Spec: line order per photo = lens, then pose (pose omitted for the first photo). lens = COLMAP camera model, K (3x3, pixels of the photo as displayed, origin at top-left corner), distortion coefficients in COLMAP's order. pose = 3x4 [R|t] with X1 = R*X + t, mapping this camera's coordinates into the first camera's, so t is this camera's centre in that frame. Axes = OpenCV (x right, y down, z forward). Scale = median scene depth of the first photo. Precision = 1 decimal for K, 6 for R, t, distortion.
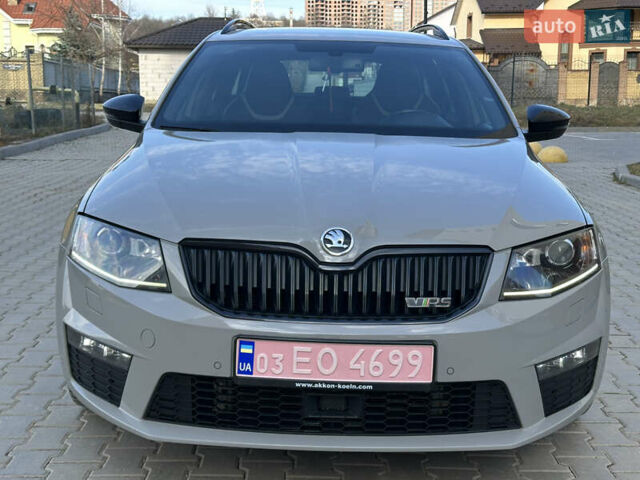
lens RADIAL K [[883.8, 0, 320.0], [0, 883.8, 240.0], [0, 0, 1]] dist [0.205545, -0.474734]
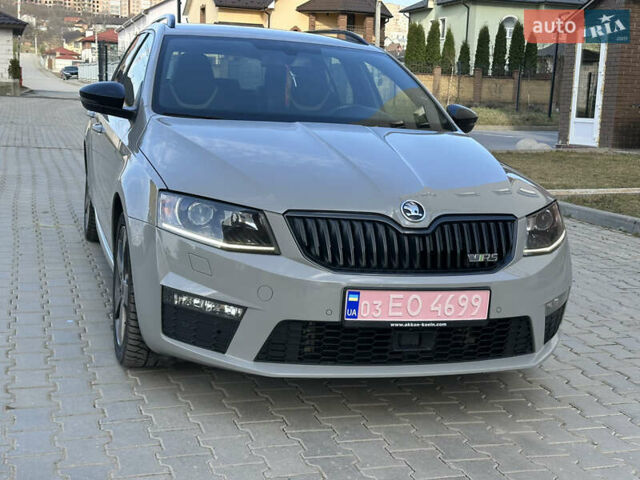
lens RADIAL K [[883.8, 0, 320.0], [0, 883.8, 240.0], [0, 0, 1]] dist [0.205545, -0.474734]
pose [[0.950676, -0.013756, 0.309881, -0.500638], [0.010229, 0.999863, 0.013006, 0.025114], [-0.310017, -0.009195, 0.950686, -0.156436]]
